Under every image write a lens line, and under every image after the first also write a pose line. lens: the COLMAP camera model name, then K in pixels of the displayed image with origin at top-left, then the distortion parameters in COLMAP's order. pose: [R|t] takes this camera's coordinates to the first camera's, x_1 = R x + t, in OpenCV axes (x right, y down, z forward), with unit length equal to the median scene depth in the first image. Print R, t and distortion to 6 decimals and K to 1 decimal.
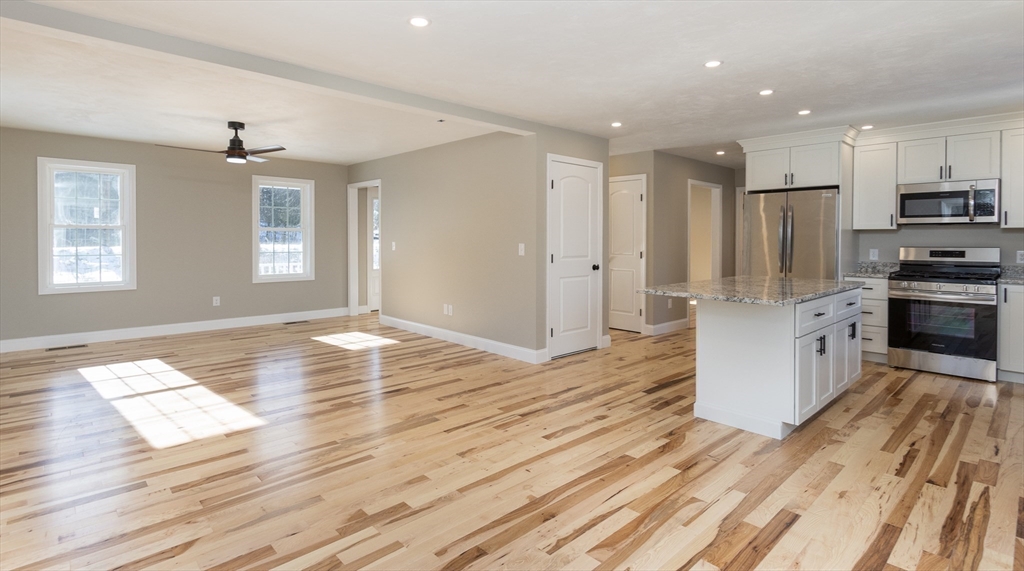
lens RADIAL K [[488.4, 0, 514.3], [0, 488.4, 244.6], [0, 0, 1]] dist [0.014767, -0.000161]
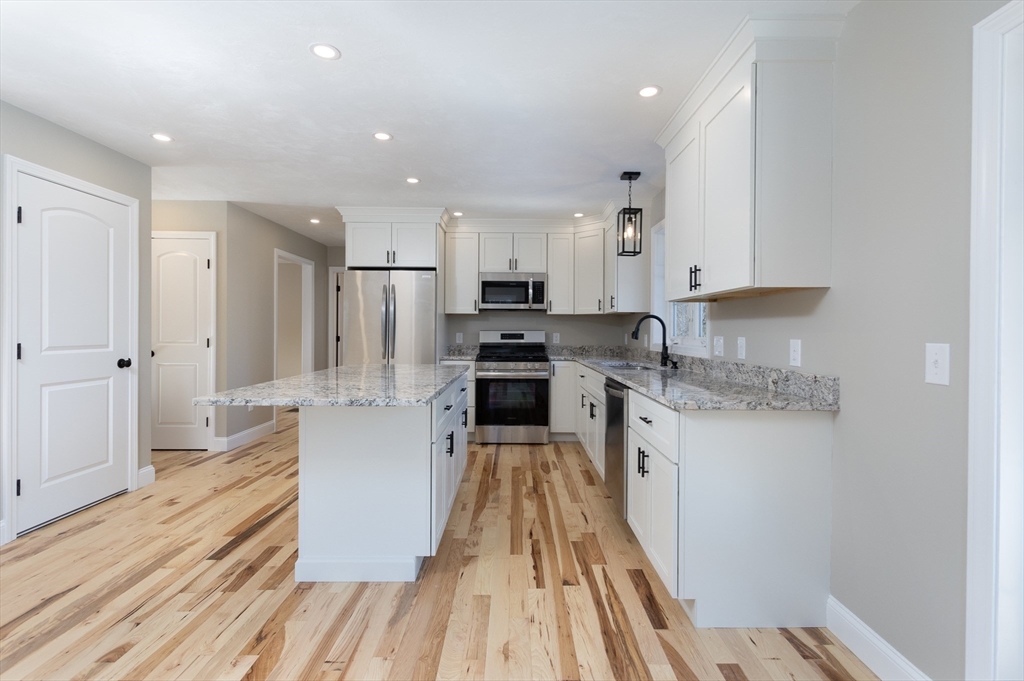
lens RADIAL K [[473.2, 0, 507.6], [0, 473.2, 331.1], [0, 0, 1]] dist [0.002586, -0.001000]
pose [[0.687861, -0.000577, 0.725842, 0.074946], [0.003857, 0.999988, -0.002860, 0.010205], [-0.725832, 0.004767, 0.687856, 0.264182]]
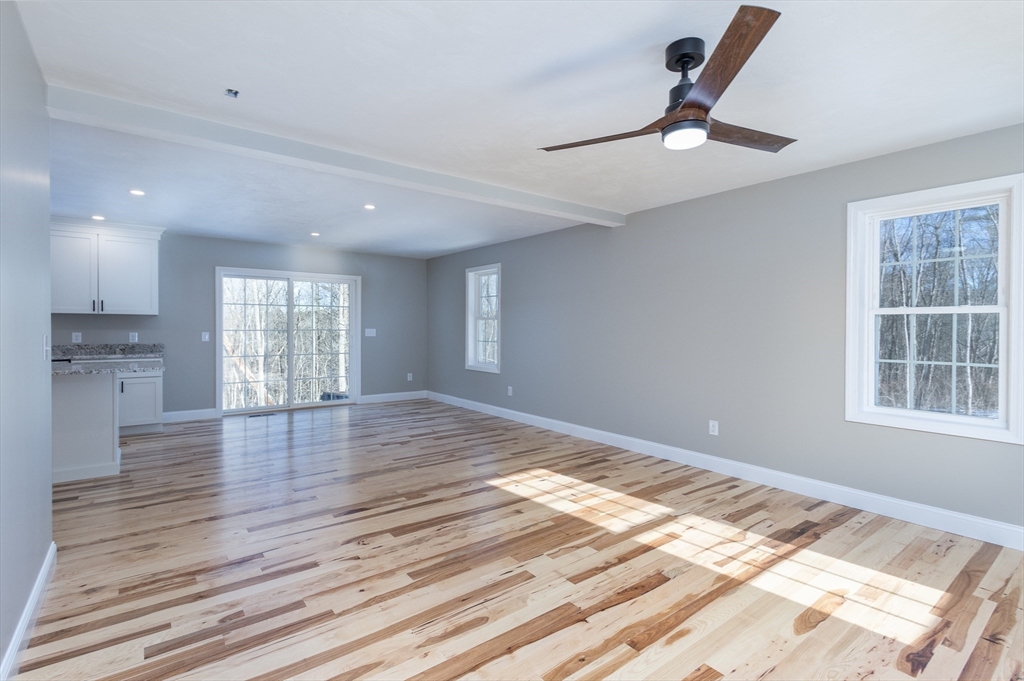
lens RADIAL K [[473.2, 0, 507.6], [0, 473.2, 331.1], [0, 0, 1]] dist [0.002586, -0.001000]
pose [[-0.995075, -0.012898, 0.098286, -0.524224], [-0.010827, 0.999709, 0.021575, -0.024362], [-0.098535, 0.020405, -0.994924, 1.568709]]
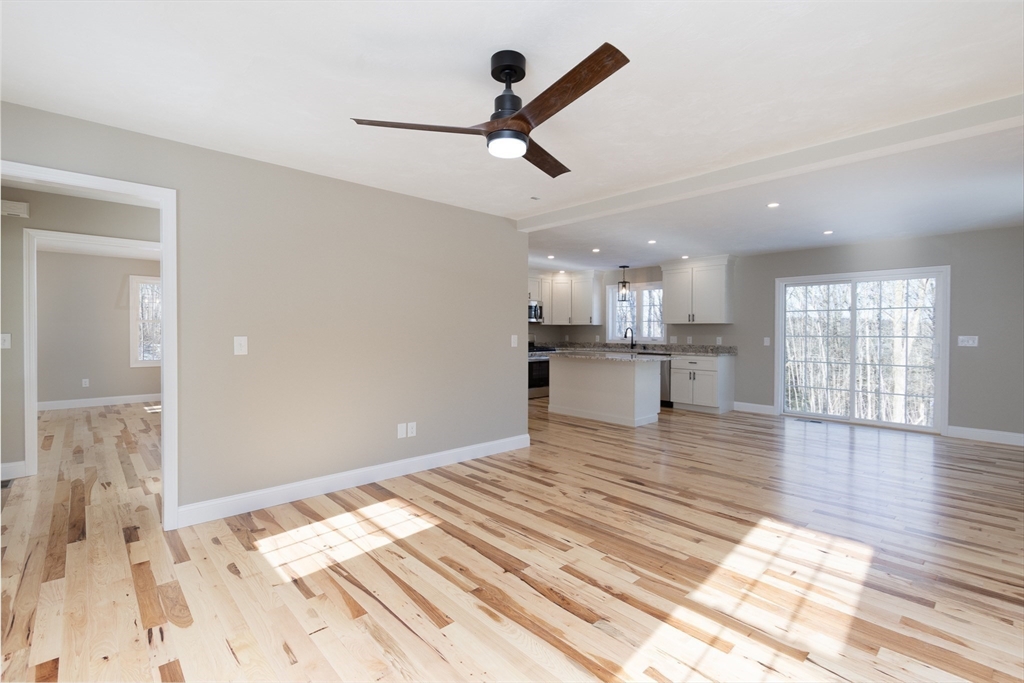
lens RADIAL K [[473.2, 0, 507.6], [0, 473.2, 332.1], [0, 0, 1]] dist [0.002586, -0.001000]
pose [[0.015806, -0.009280, 0.999832, -1.094942], [0.008161, 0.999925, 0.009152, -0.021665], [-0.999842, 0.008015, 0.015881, 1.111072]]
